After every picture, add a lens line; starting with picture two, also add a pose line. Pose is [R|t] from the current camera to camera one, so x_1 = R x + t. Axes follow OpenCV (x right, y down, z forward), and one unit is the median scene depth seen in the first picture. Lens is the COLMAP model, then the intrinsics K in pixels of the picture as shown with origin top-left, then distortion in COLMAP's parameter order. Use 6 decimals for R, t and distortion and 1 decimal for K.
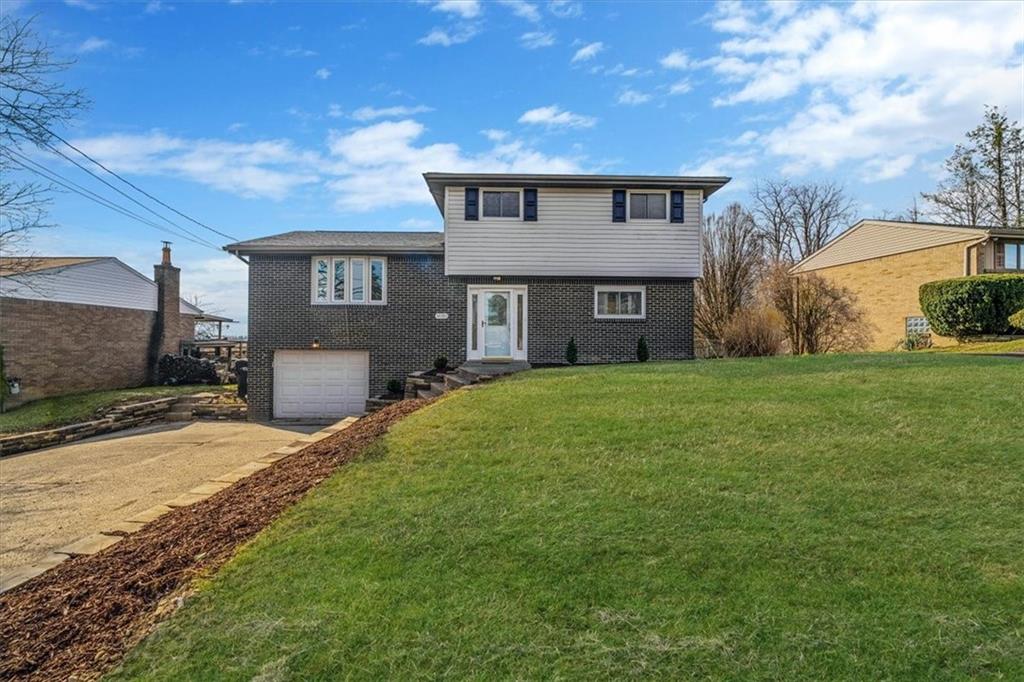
lens RADIAL K [[459.9, 0, 511.8], [0, 459.9, 338.8], [0, 0, 1]] dist [-0.007798, 0.000019]
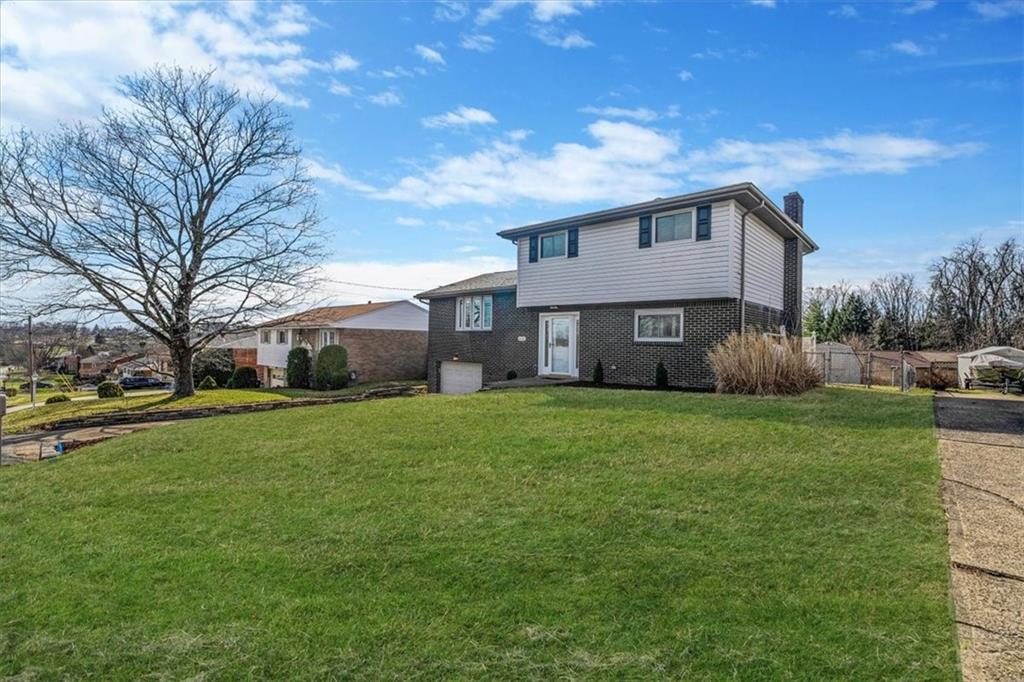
lens RADIAL K [[459.9, 0, 511.5], [0, 459.9, 341.6], [0, 0, 1]] dist [-0.007798, 0.000019]
pose [[0.727398, 0.008195, -0.686167, 0.703247], [-0.006382, 0.999966, 0.005178, -0.048386], [0.686187, 0.000612, 0.727425, 0.054744]]
